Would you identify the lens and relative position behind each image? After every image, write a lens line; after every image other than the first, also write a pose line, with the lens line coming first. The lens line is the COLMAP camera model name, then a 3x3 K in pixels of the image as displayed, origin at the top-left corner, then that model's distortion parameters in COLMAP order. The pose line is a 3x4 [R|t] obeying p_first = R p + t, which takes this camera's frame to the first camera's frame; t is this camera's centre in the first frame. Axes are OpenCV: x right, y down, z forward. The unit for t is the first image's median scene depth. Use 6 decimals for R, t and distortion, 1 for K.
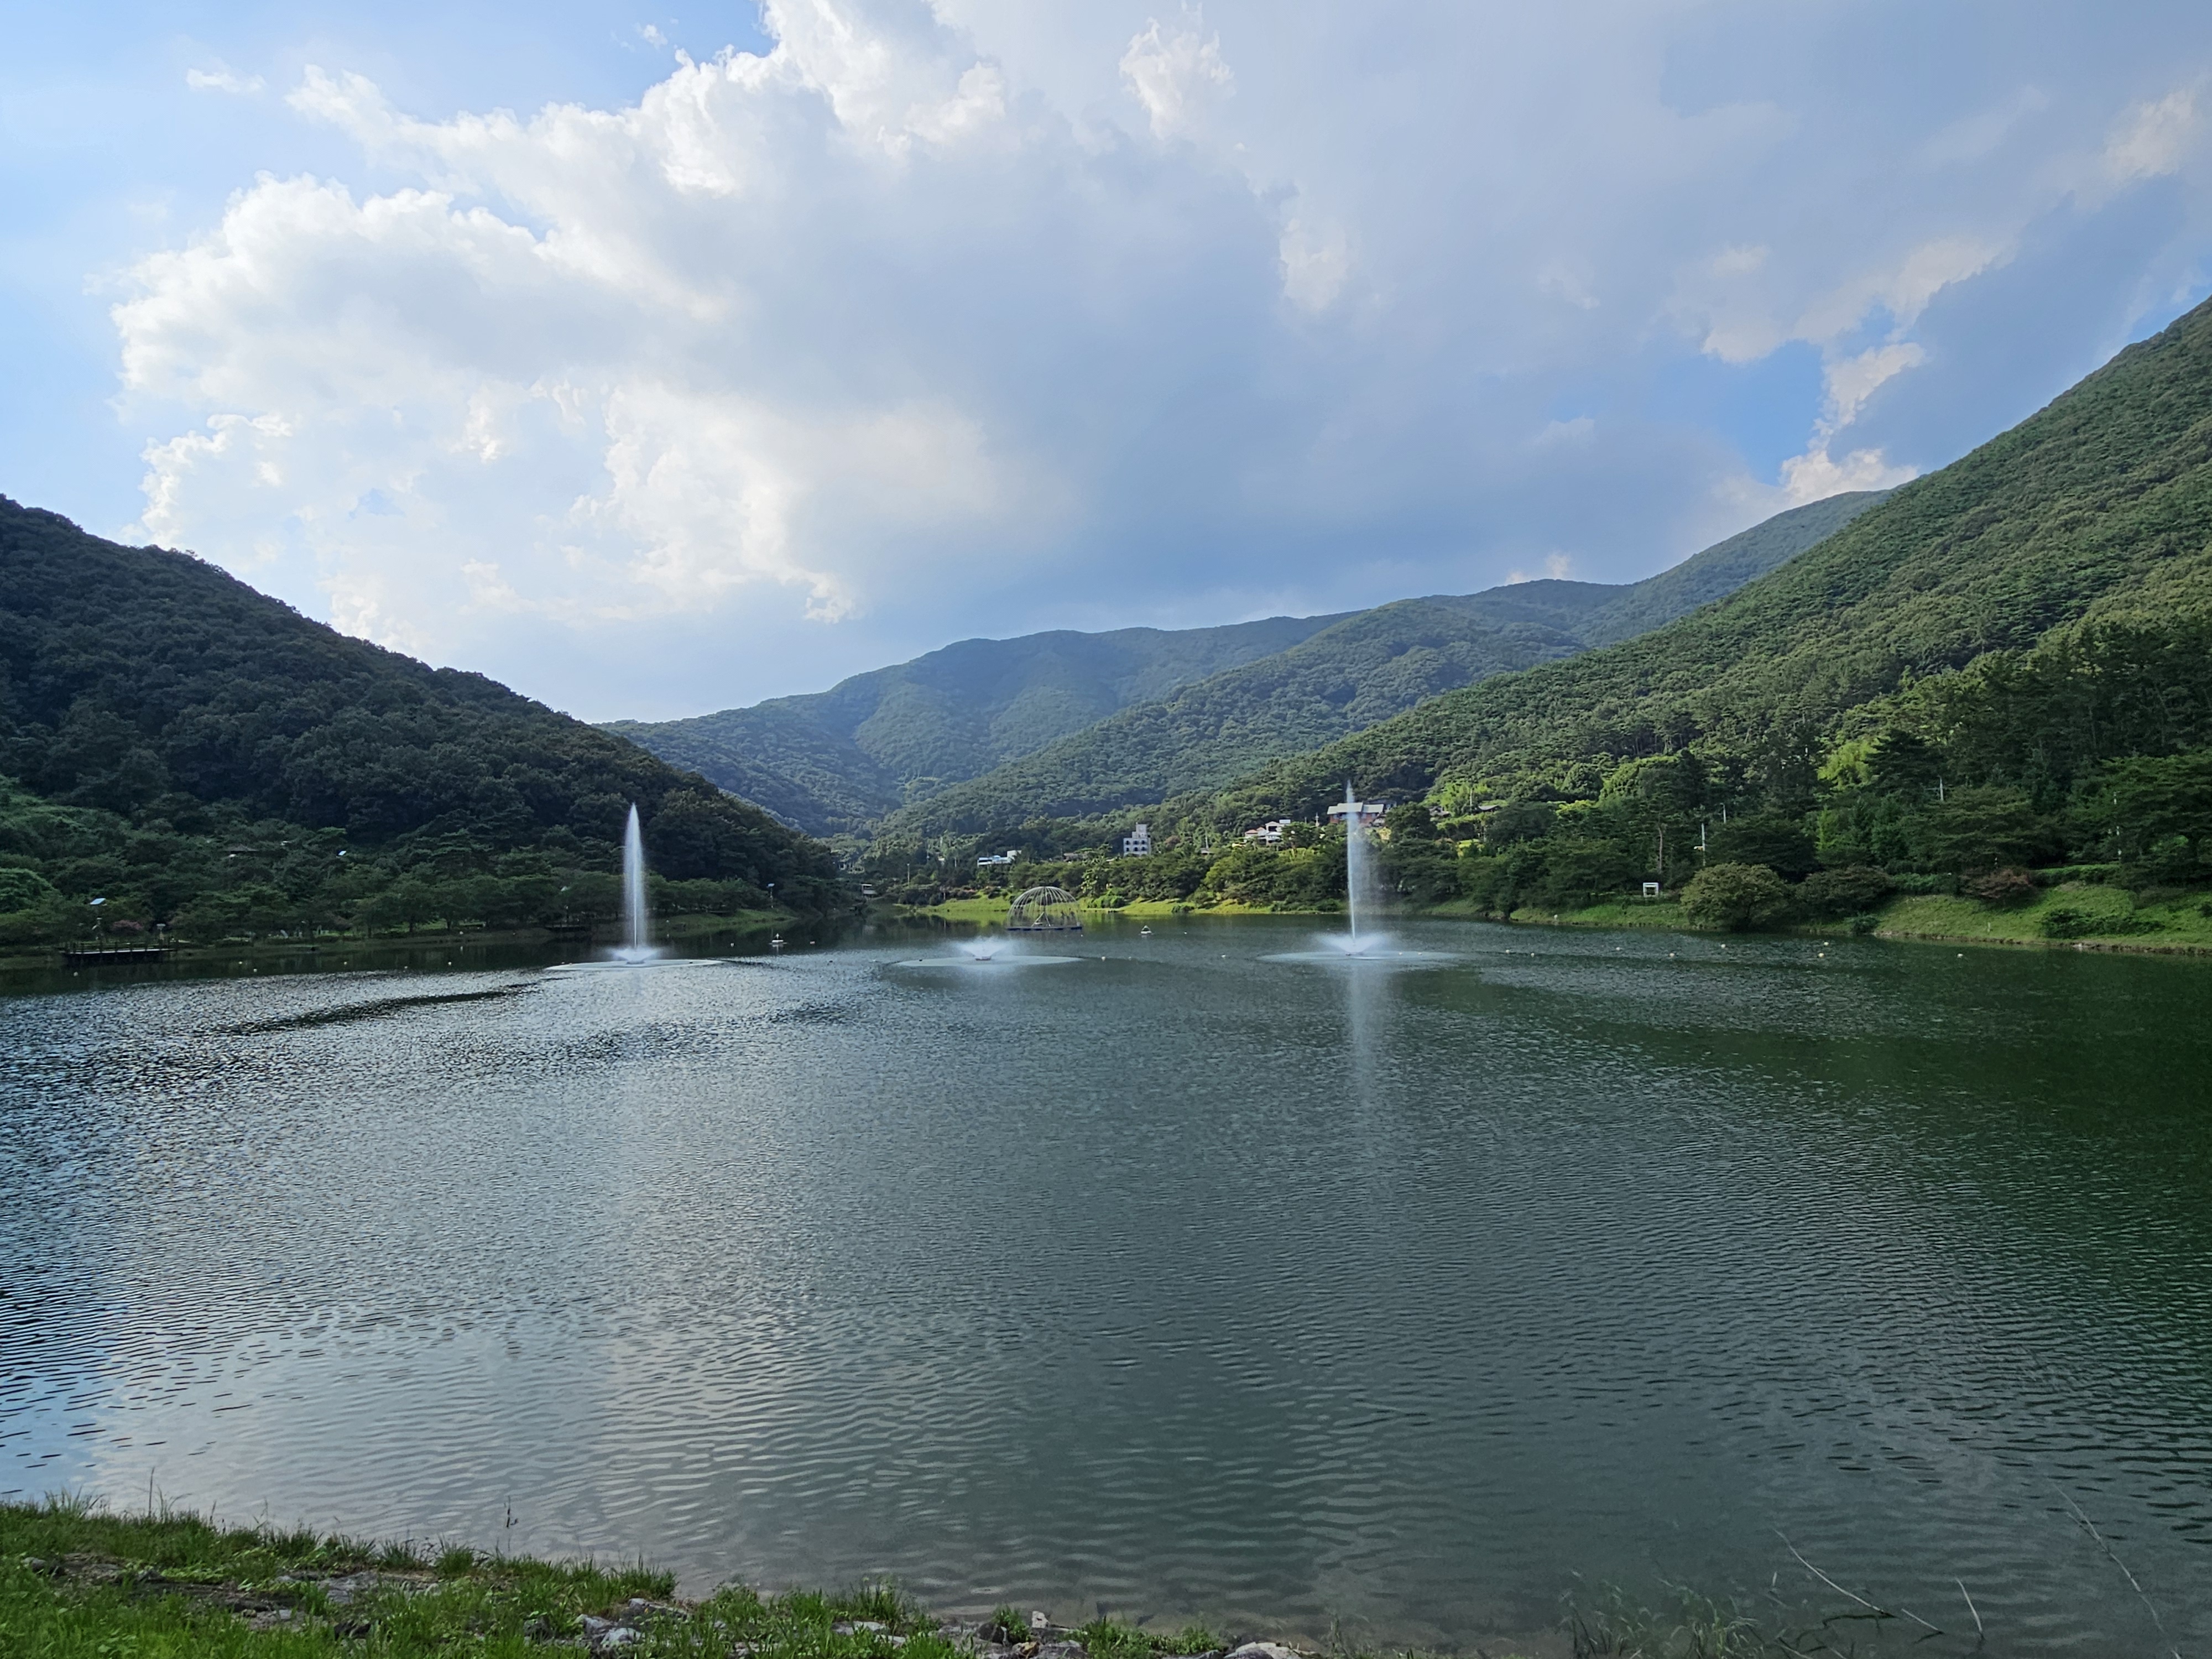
lens RADIAL K [[1277.4, 0, 1098.7], [0, 1277.4, 835.5], [0, 0, 1]] dist [-0.000964, -0.002007]
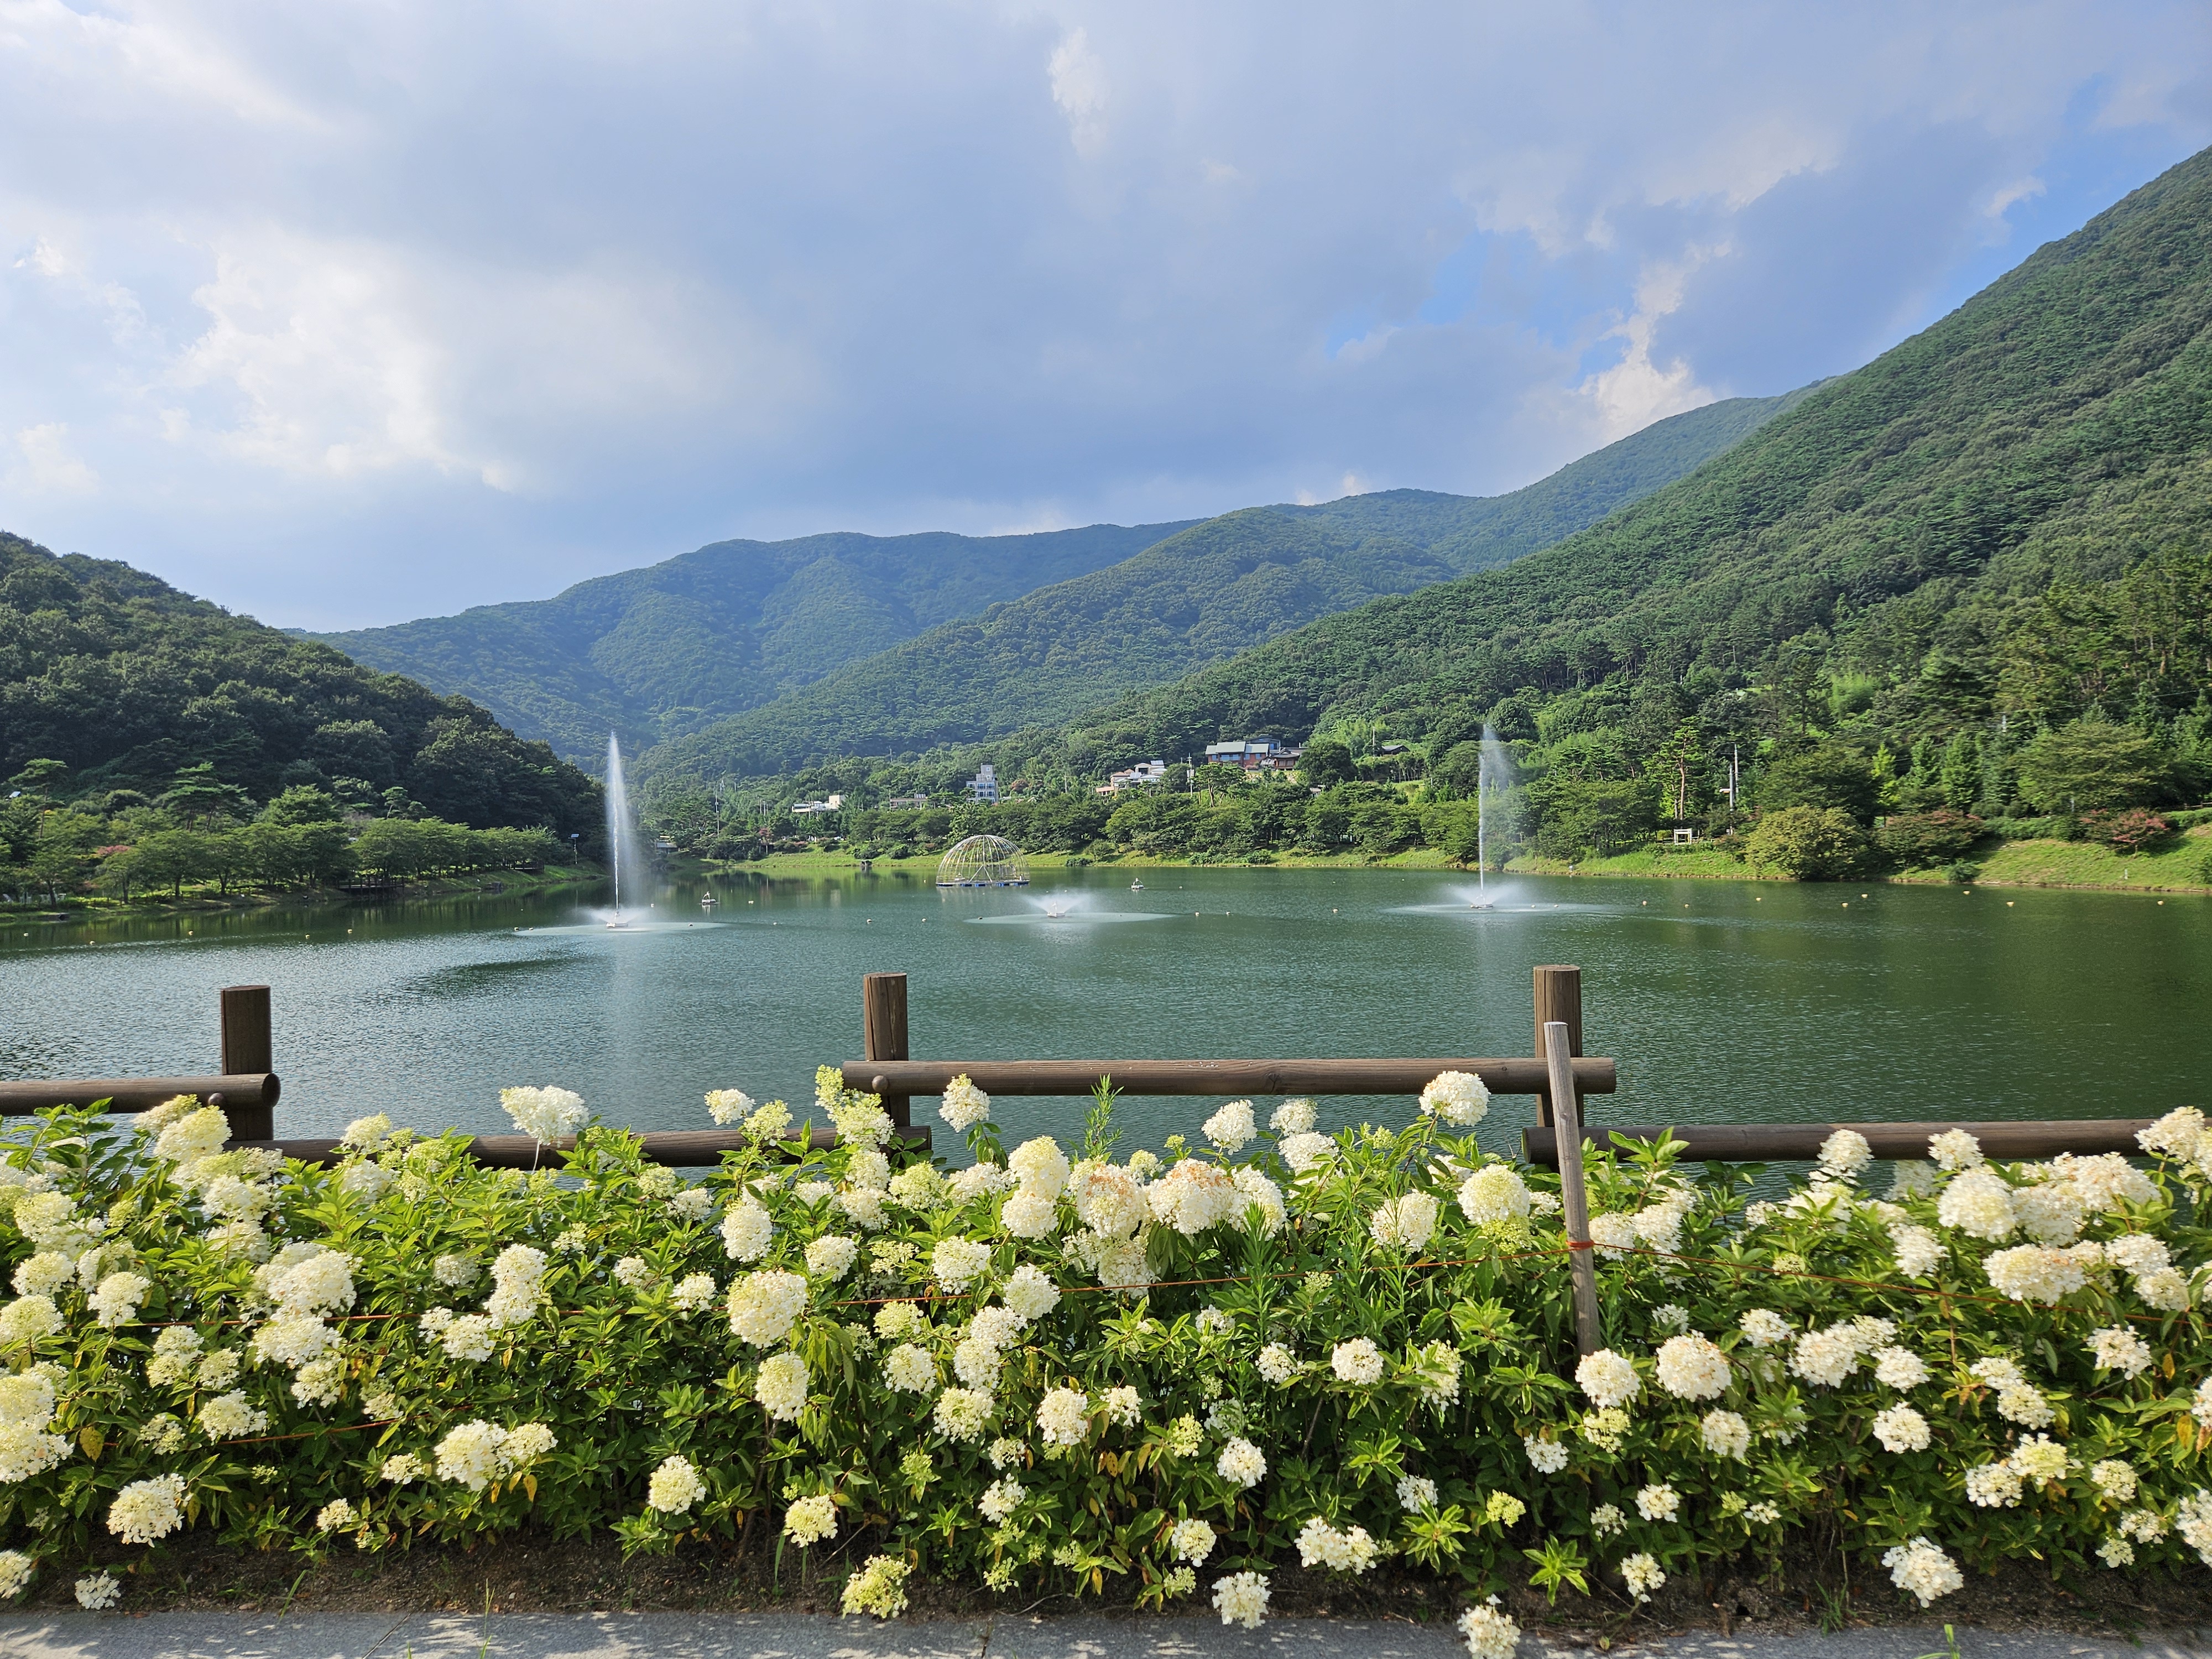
lens RADIAL K [[1481.2, 0, 1089.5], [0, 1481.2, 870.6], [0, 0, 1]] dist [0.069585, -0.052703]
pose [[0.988815, -0.005533, 0.149044, -0.053779], [-0.003576, 0.998145, 0.060774, 0.001295], [-0.149104, -0.060628, 0.986961, 0.005565]]
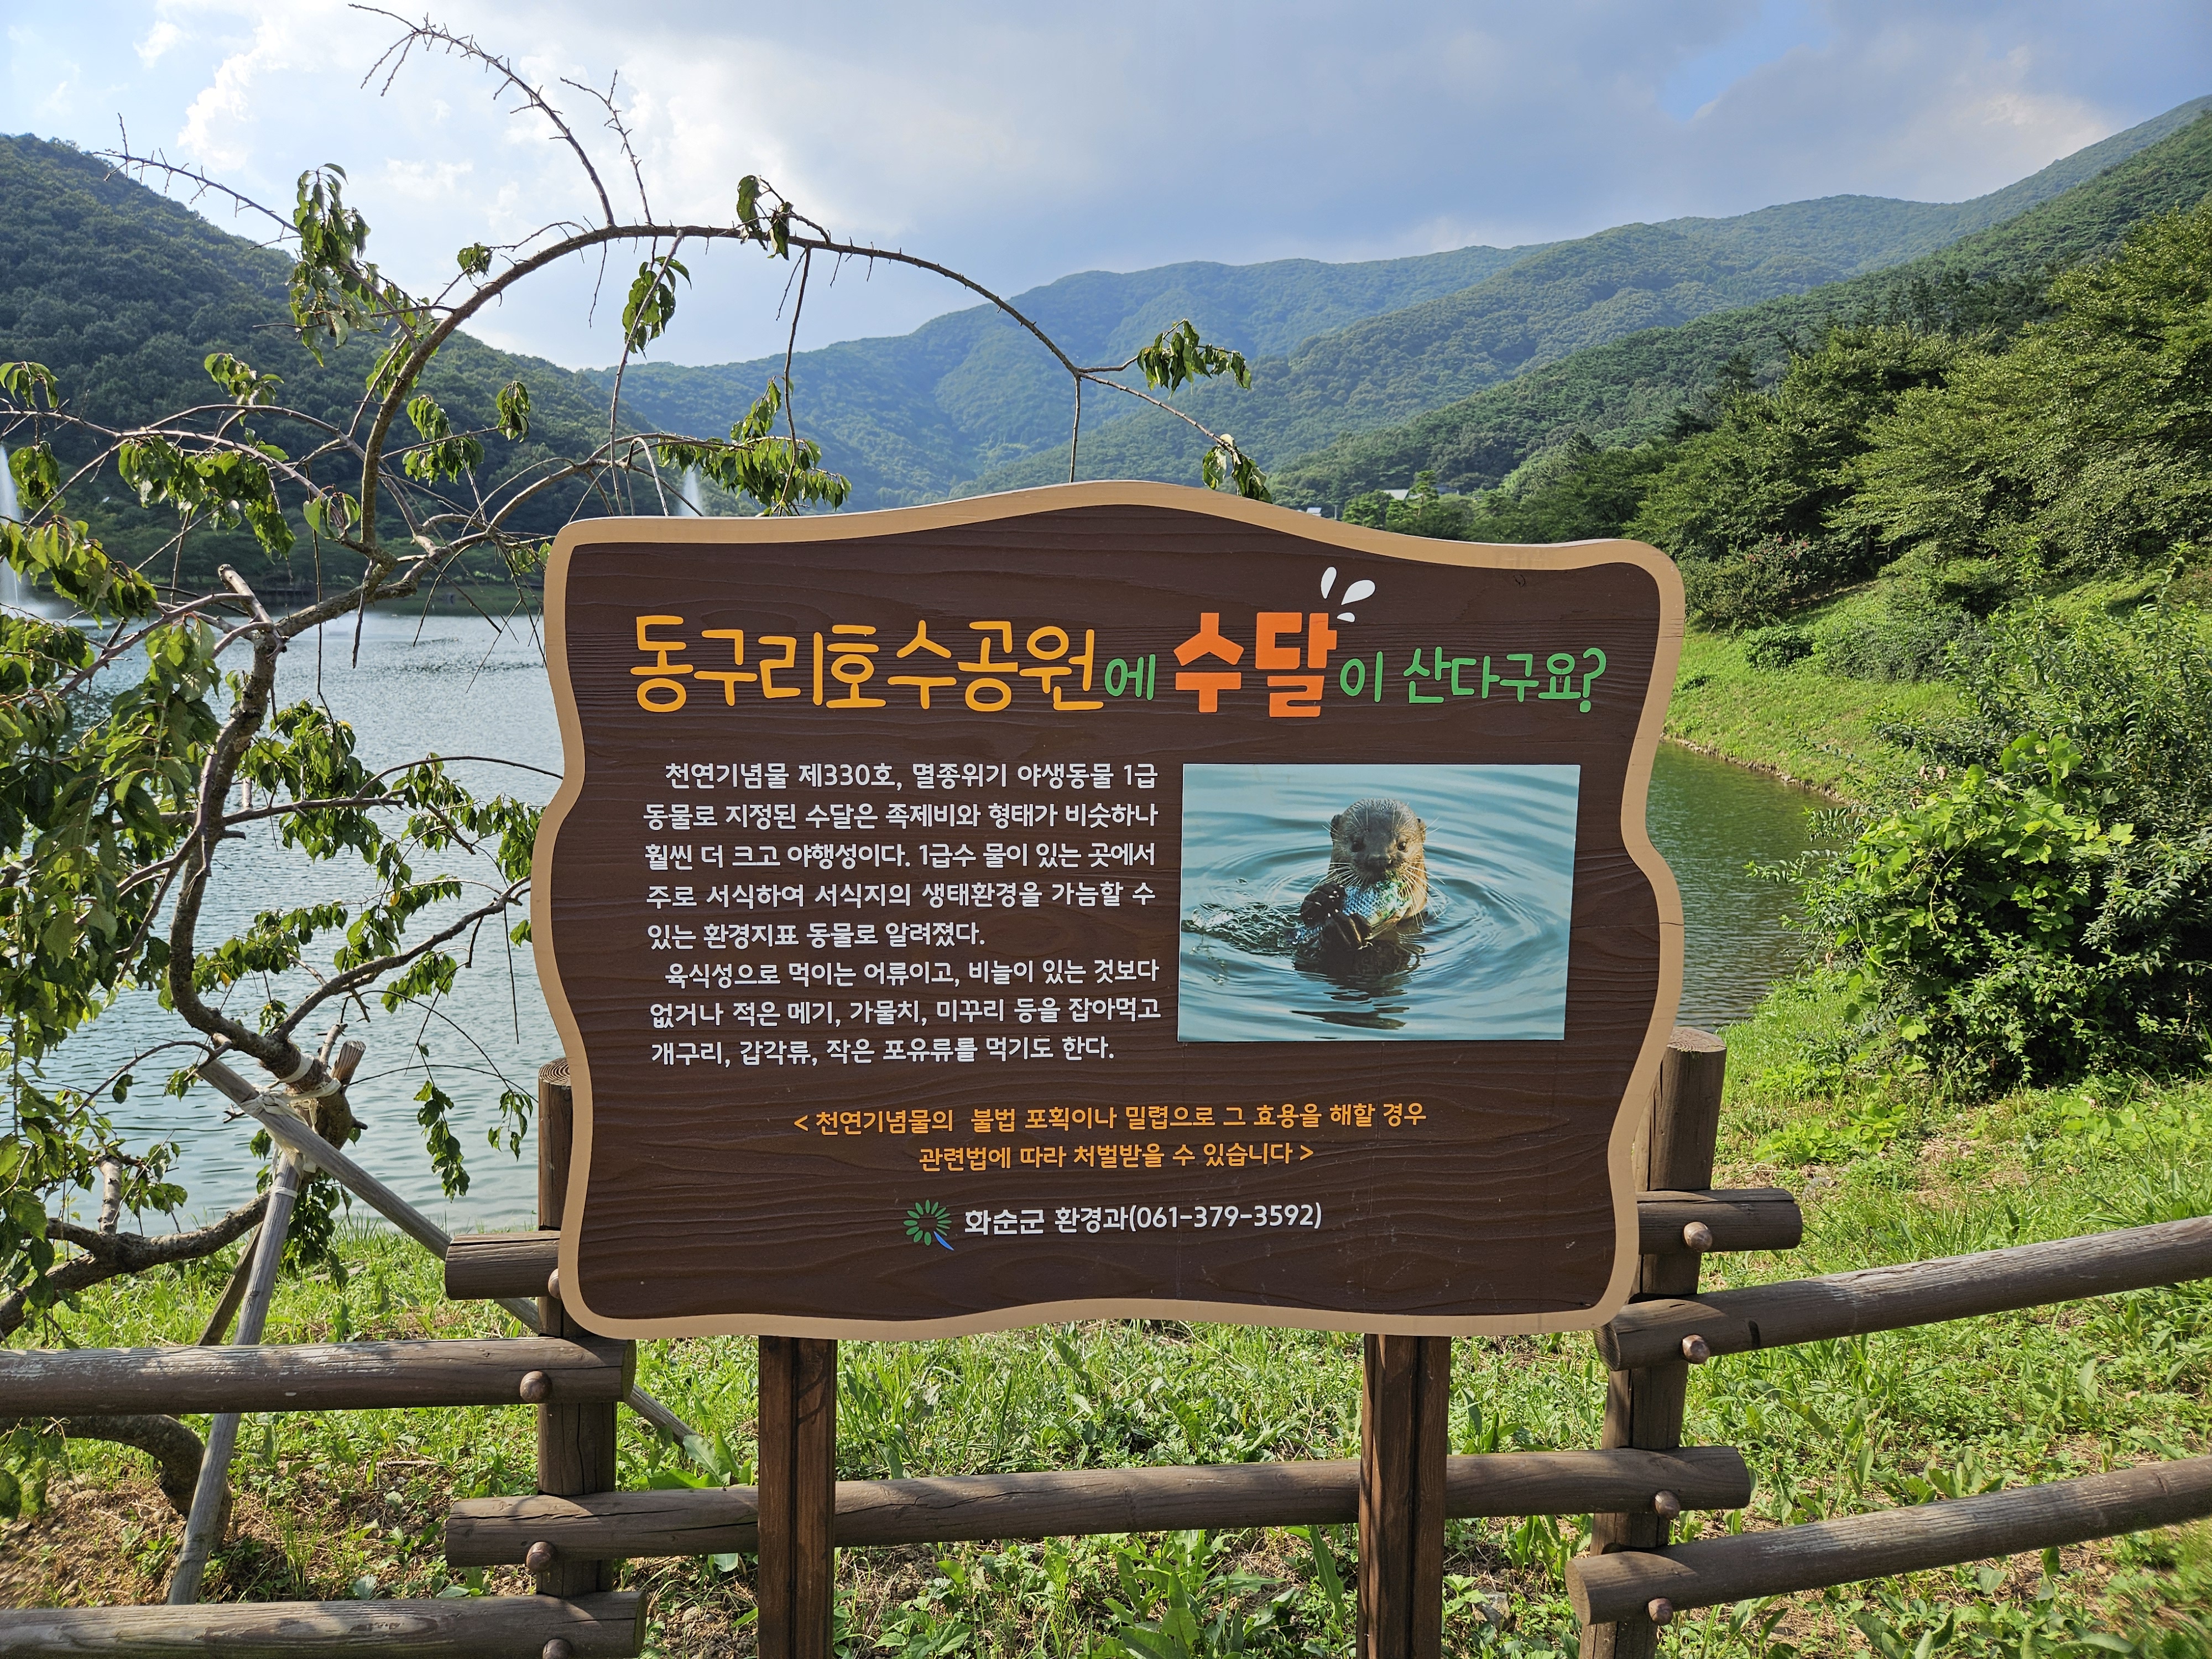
lens RADIAL K [[1481.2, 0, 1084.9], [0, 1481.2, 816.7], [0, 0, 1]] dist [0.069585, -0.052703]
pose [[0.990763, 0.061653, -0.120780, 0.131867], [-0.036779, 0.979457, 0.198273, -0.002116], [0.130522, -0.191999, 0.972677, -0.004990]]
